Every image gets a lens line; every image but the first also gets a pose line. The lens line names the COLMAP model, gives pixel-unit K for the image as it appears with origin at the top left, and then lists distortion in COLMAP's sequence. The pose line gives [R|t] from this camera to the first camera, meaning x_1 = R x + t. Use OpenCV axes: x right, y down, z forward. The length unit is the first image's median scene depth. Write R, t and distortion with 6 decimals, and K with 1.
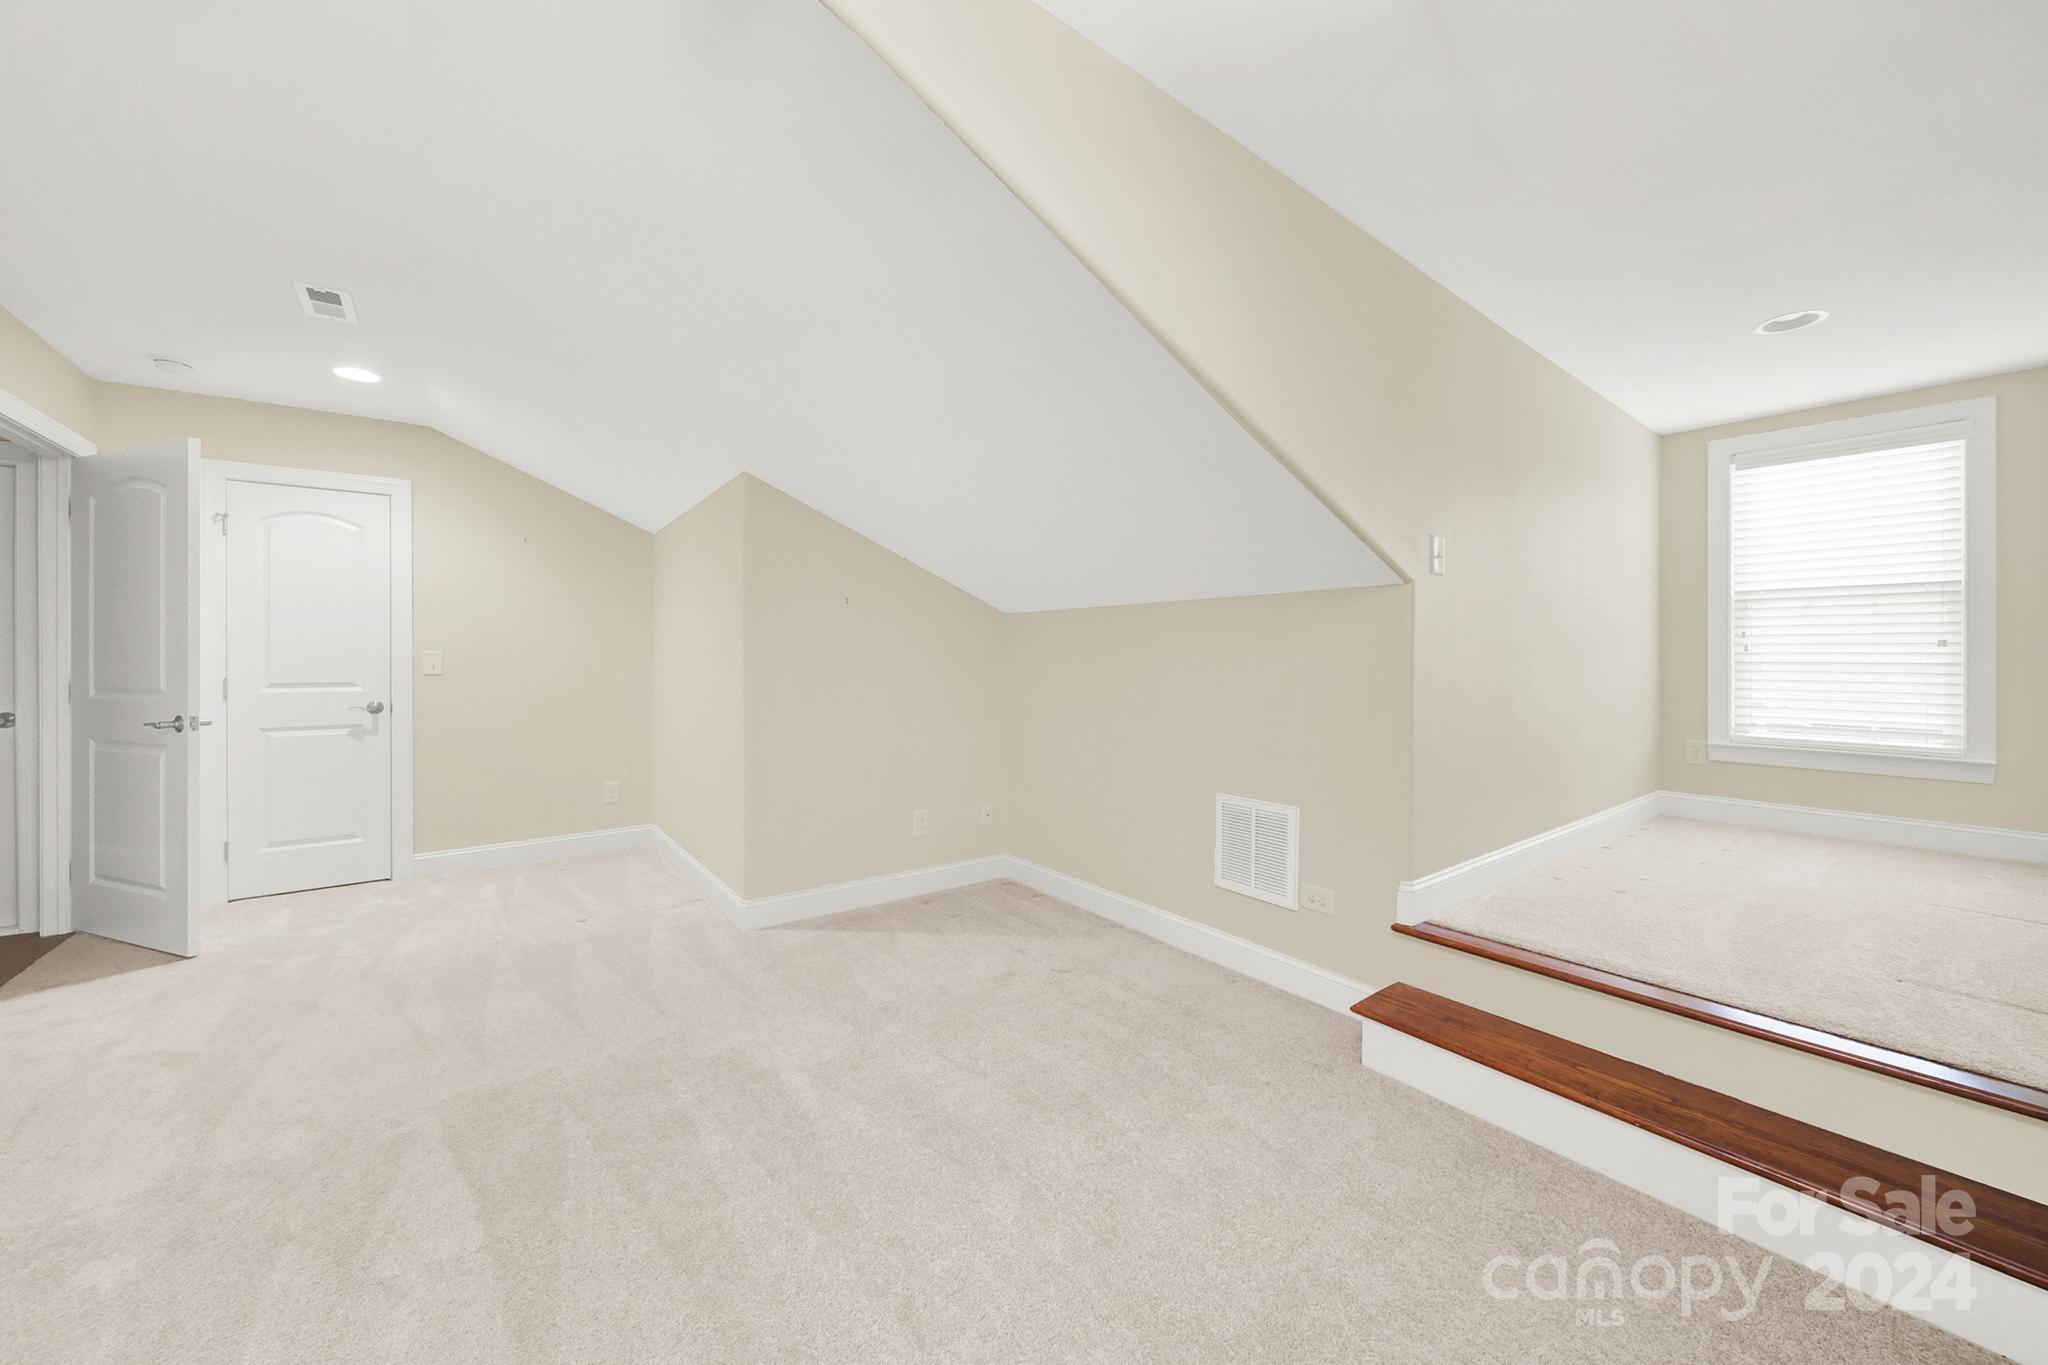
lens RADIAL K [[745.4, 0, 1024.2], [0, 745.4, 668.2], [0, 0, 1]] dist [-0.001714, -0.001153]
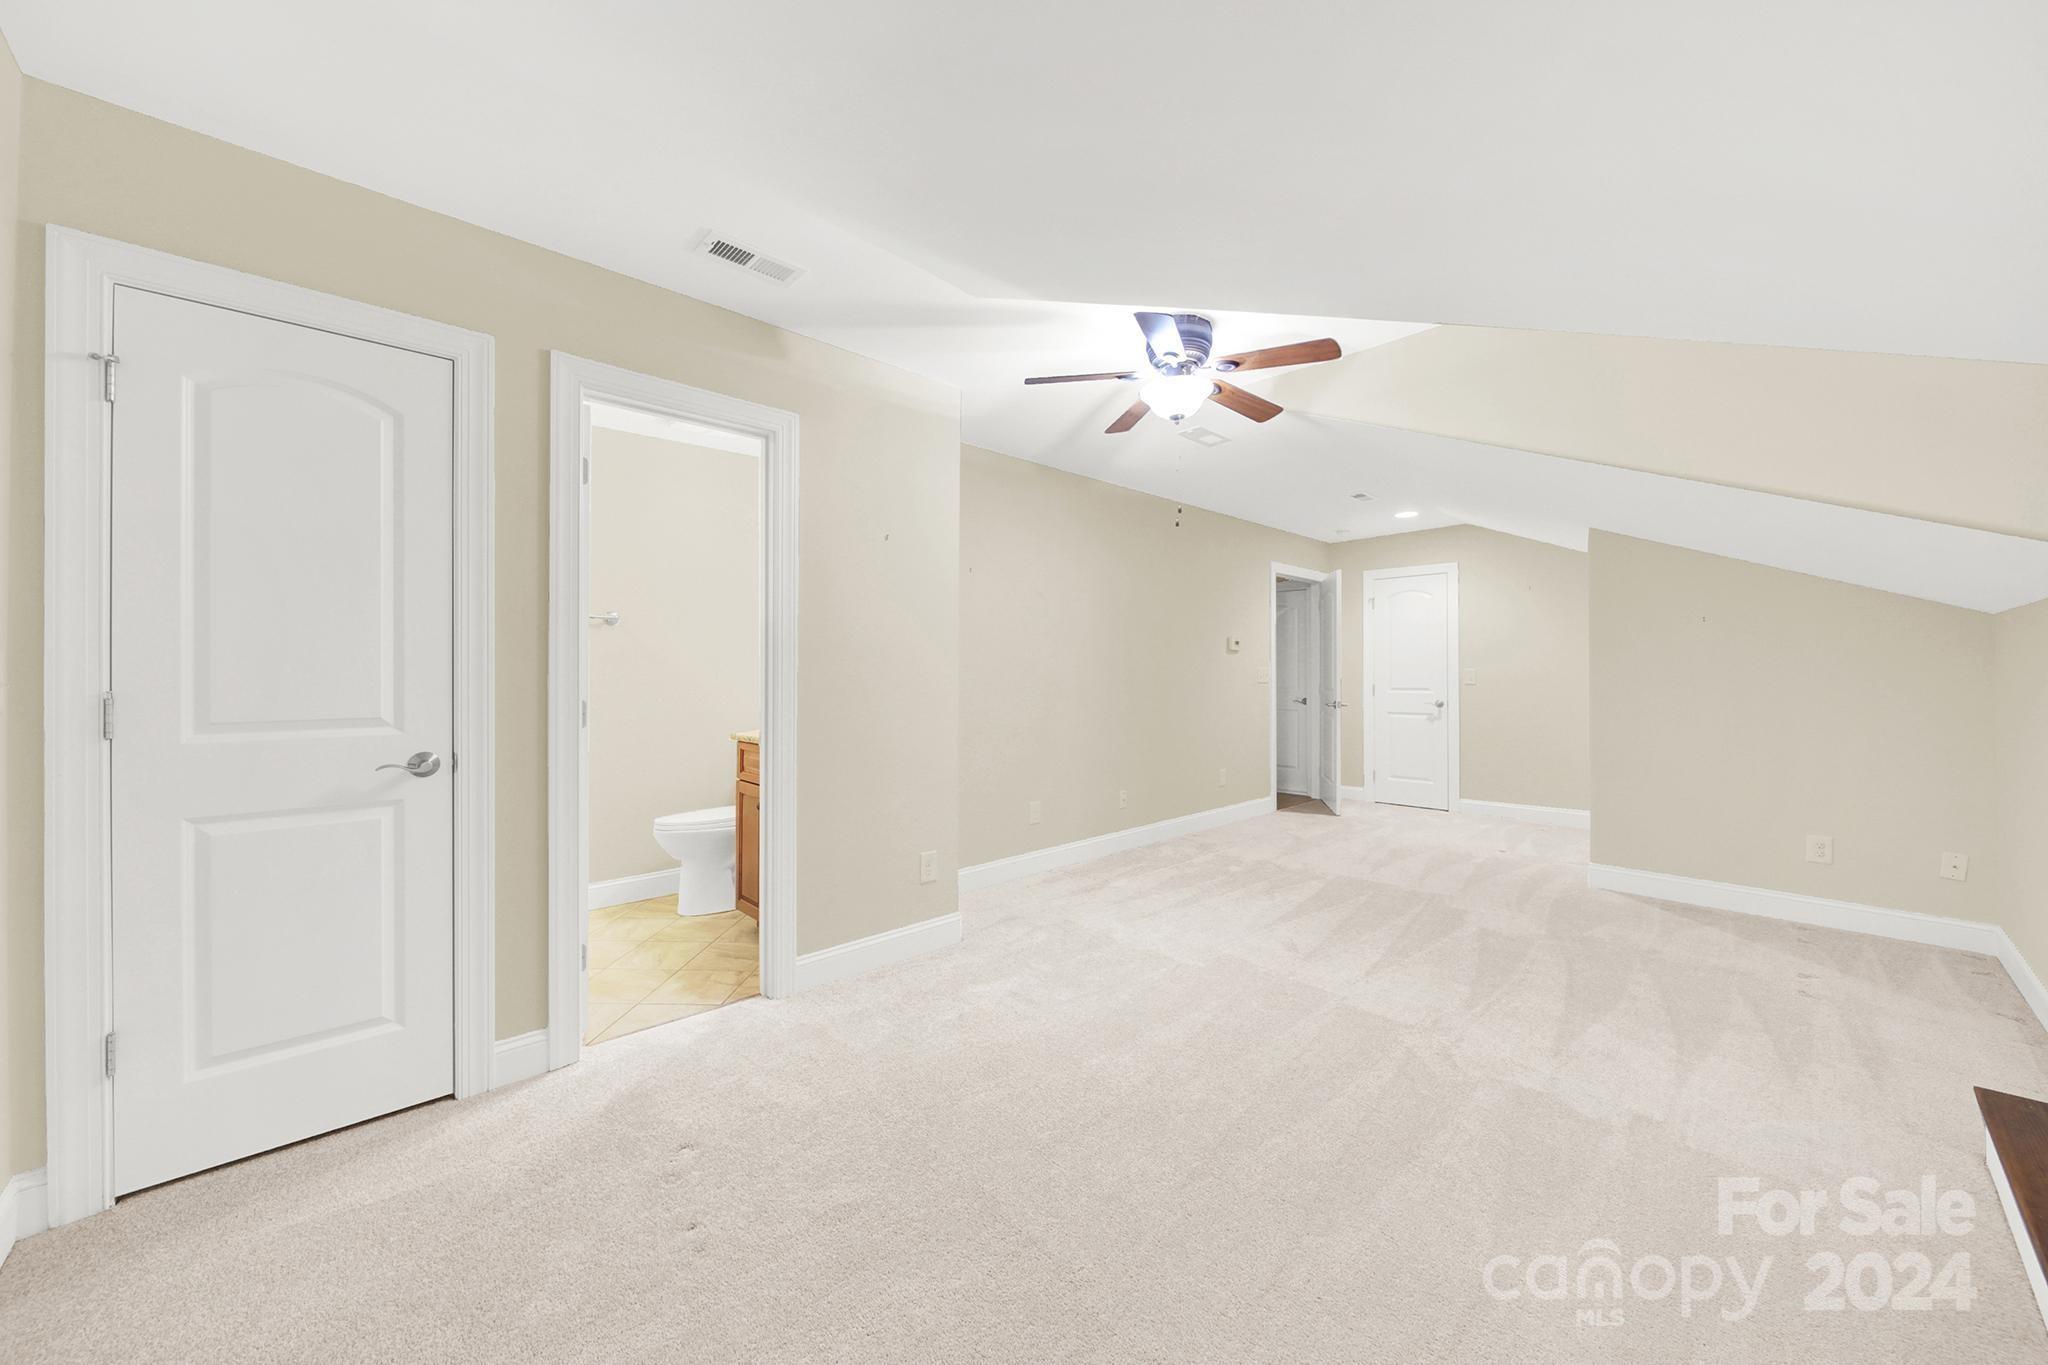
lens RADIAL K [[757.5, 0, 1024.4], [0, 757.5, 675.8], [0, 0, 1]] dist [0.000000, 0.000012]
pose [[0.113126, 0.001397, -0.993580, 0.836609], [-0.012034, 0.999928, 0.000035, 0.002657], [0.993508, 0.011953, 0.113135, -0.120643]]
